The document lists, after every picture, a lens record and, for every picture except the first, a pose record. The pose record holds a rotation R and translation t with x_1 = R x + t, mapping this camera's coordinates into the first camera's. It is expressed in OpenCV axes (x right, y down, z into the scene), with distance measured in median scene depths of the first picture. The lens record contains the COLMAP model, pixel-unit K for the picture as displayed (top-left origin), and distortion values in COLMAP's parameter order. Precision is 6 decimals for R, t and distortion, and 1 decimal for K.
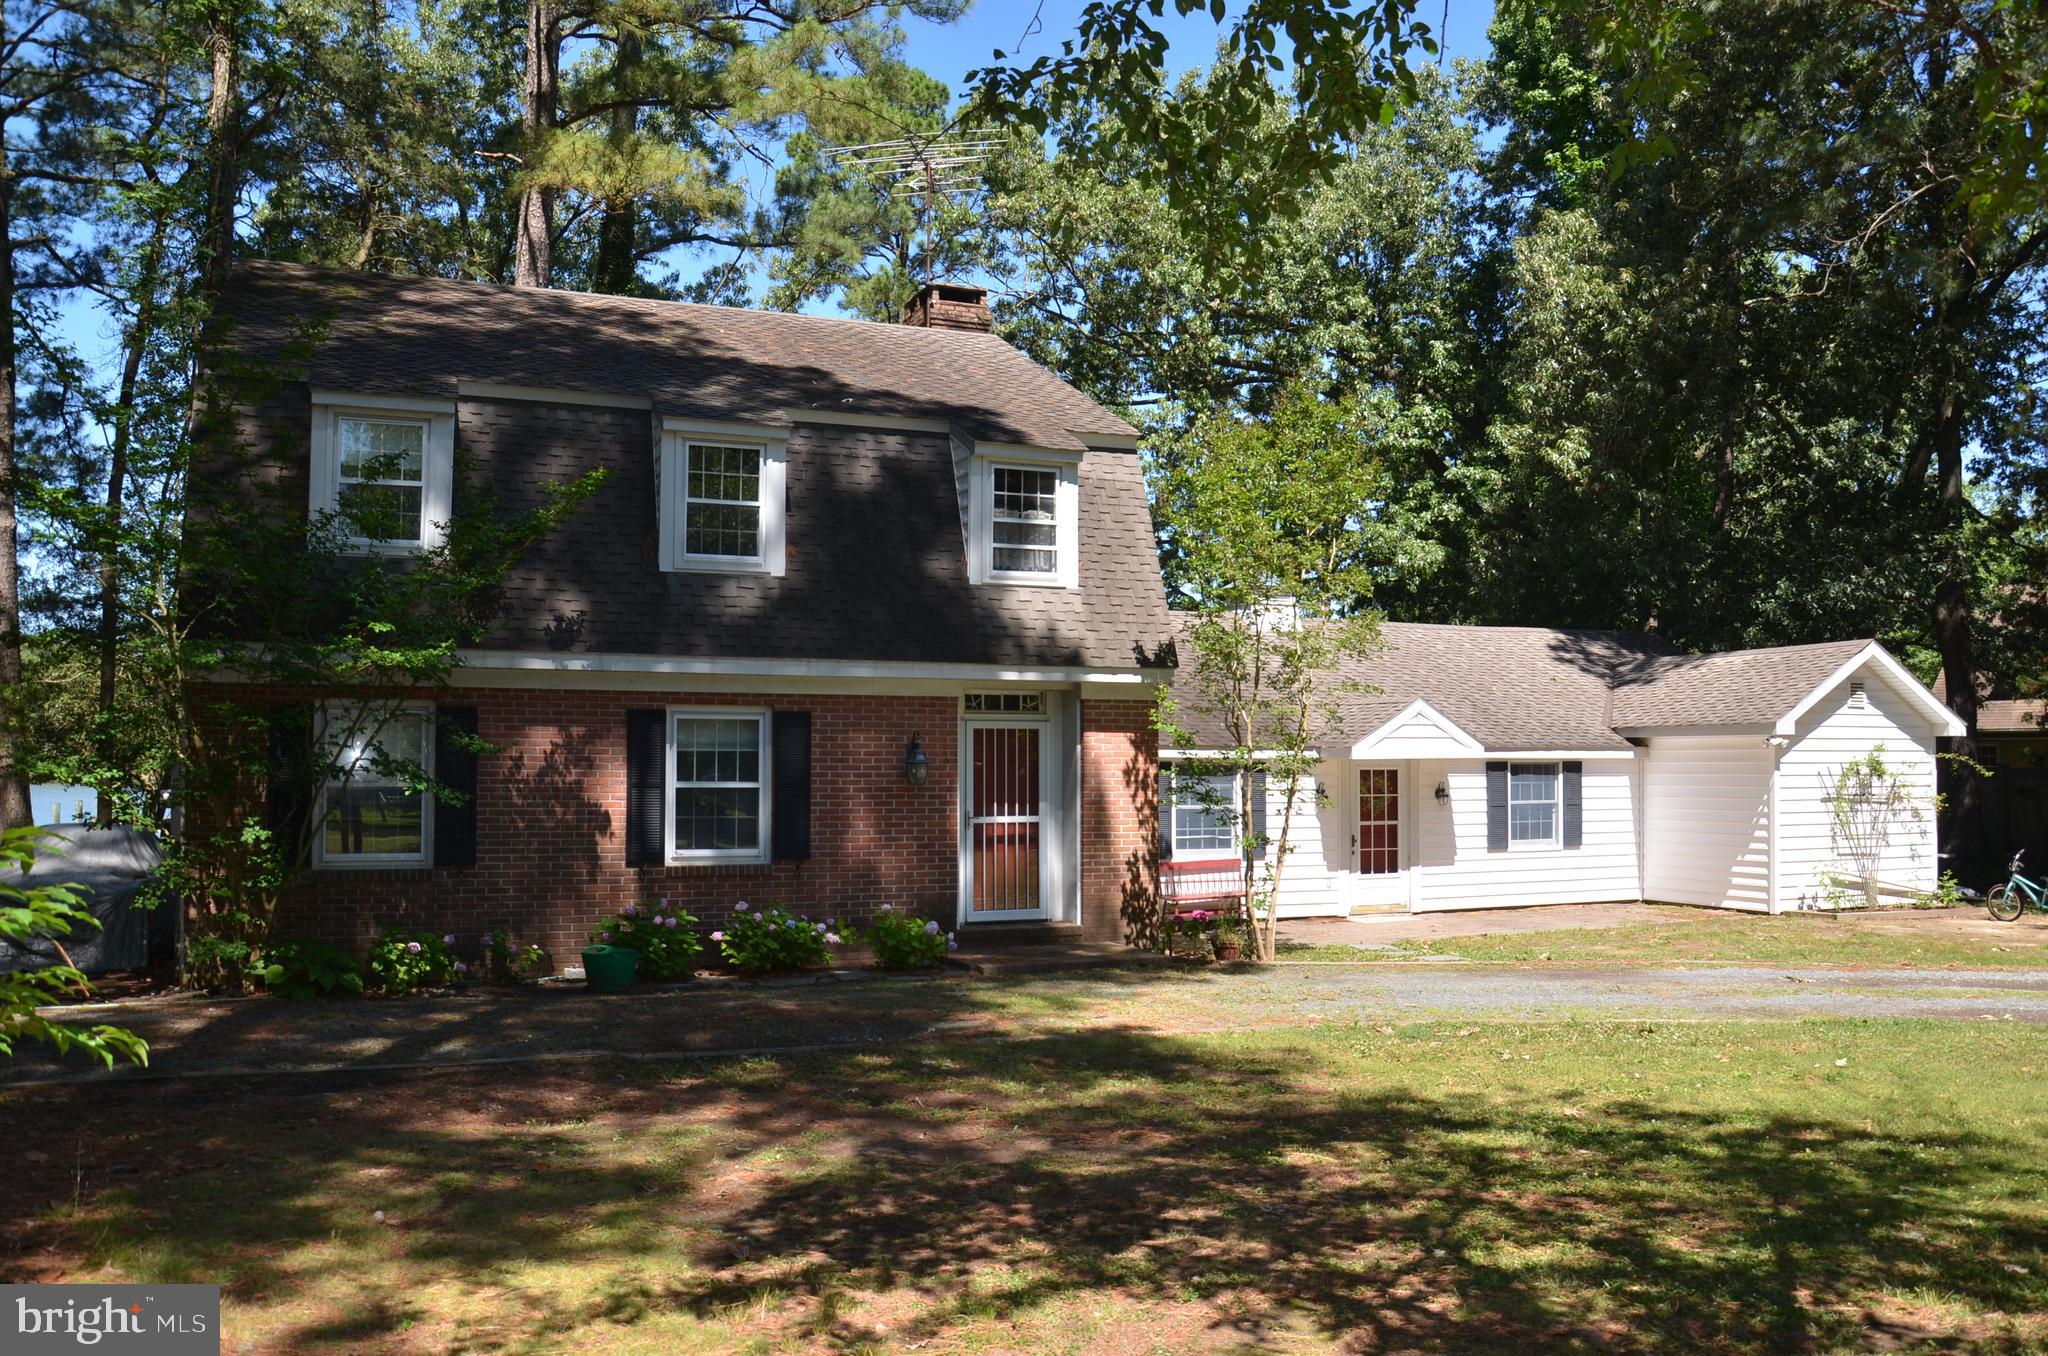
lens RADIAL K [[1588.5, 0, 1023.1], [0, 1588.5, 682.4], [0, 0, 1]] dist [-0.113824, 0.044945]
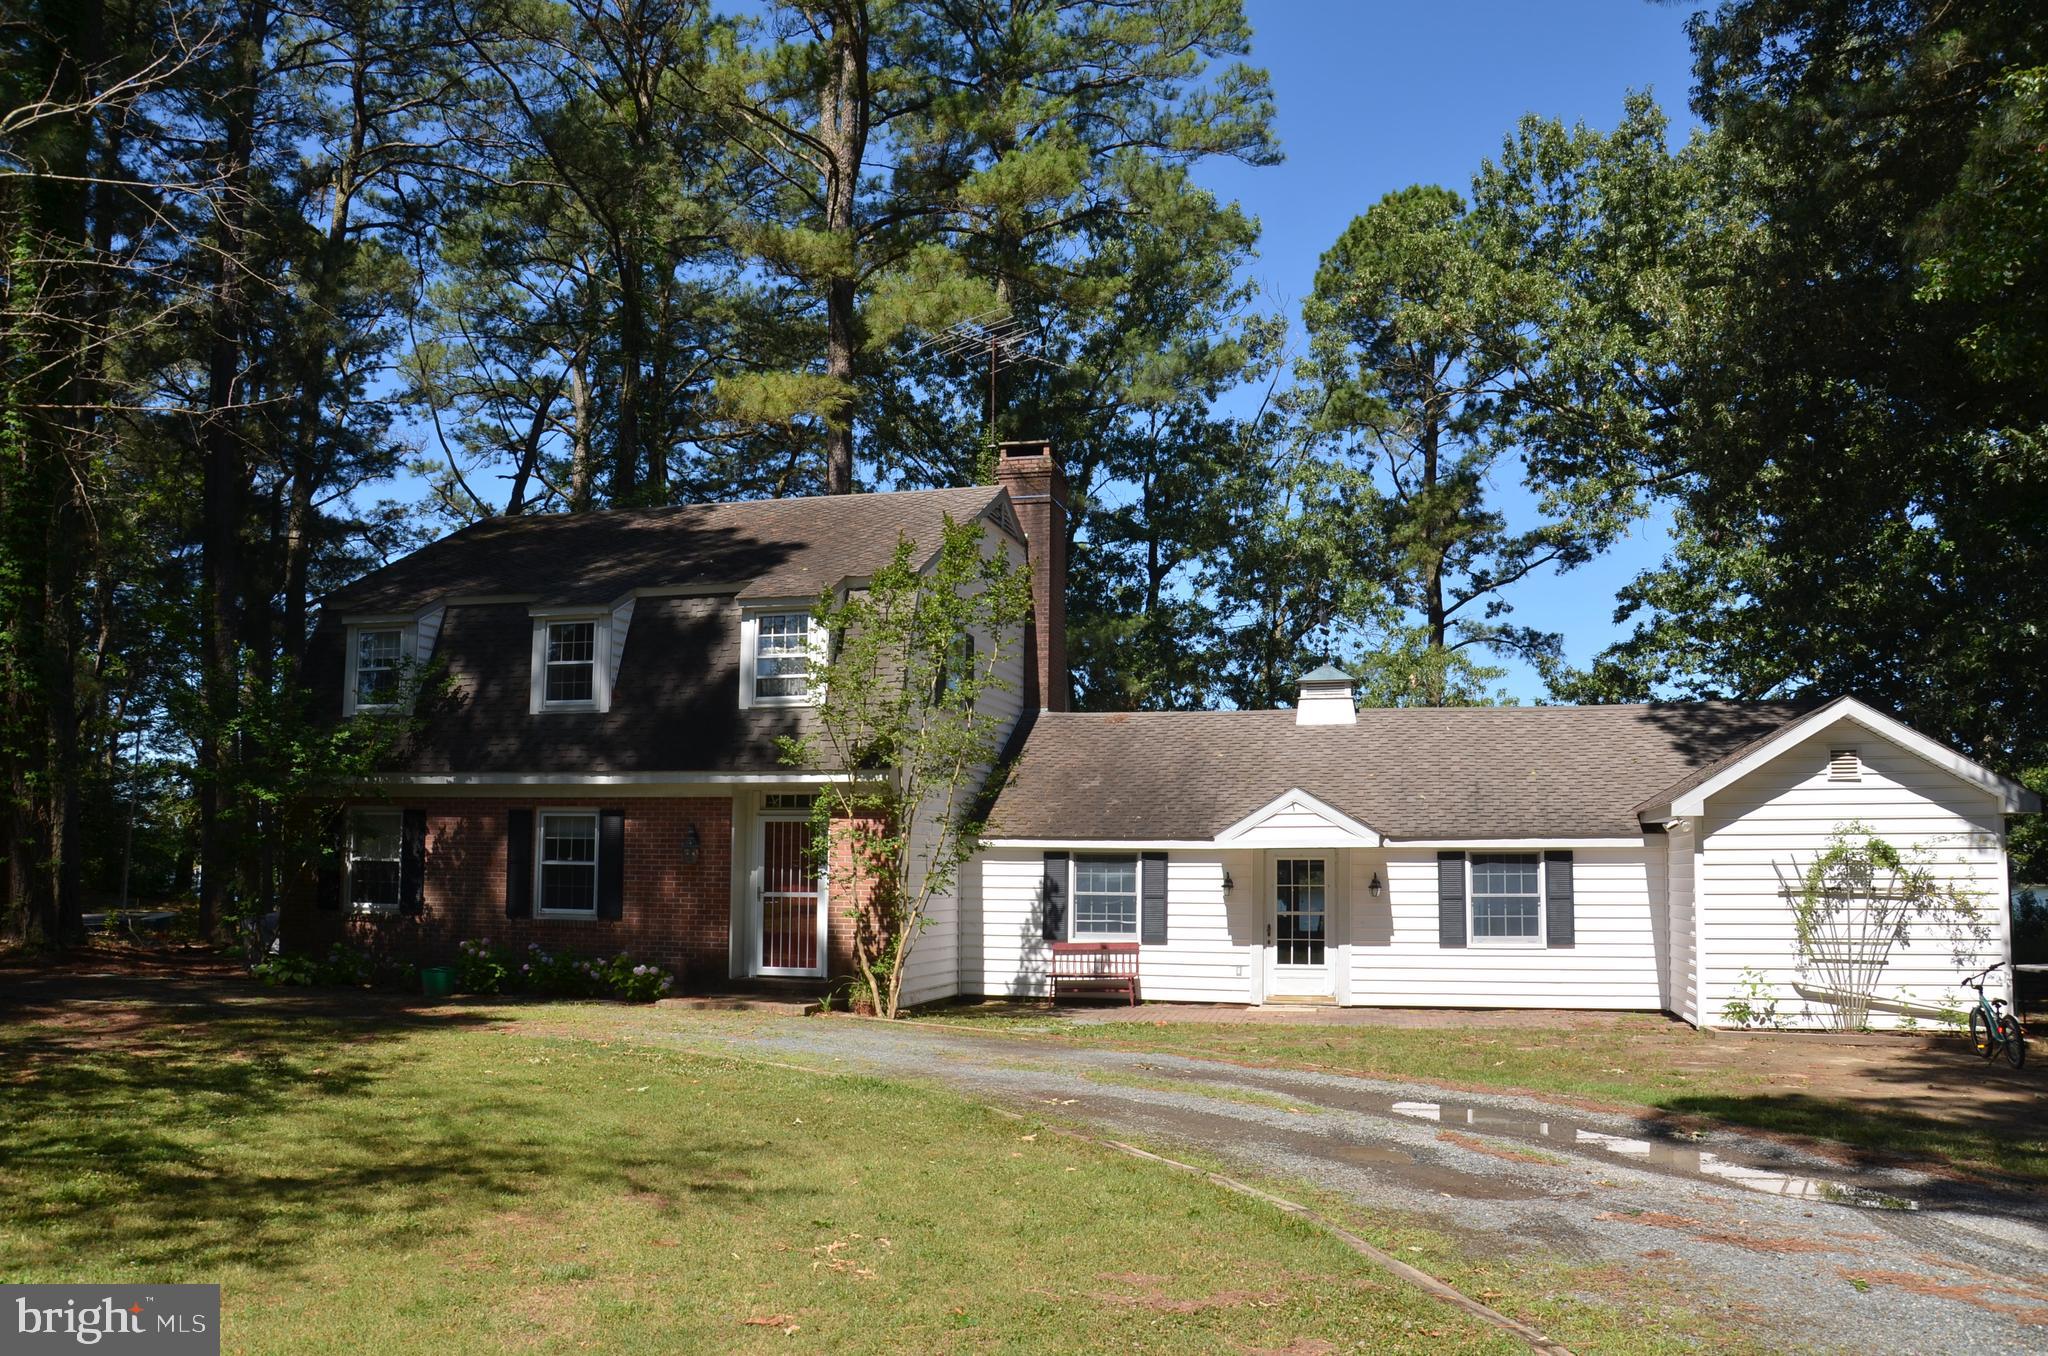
lens RADIAL K [[1588.5, 0, 1023.7], [0, 1588.5, 669.4], [0, 0, 1]] dist [-0.113824, 0.044945]
pose [[0.783186, -0.075304, -0.617210, 0.710383], [0.026515, 0.995781, -0.087847, 0.018801], [0.621221, 0.052436, 0.781879, 0.103153]]
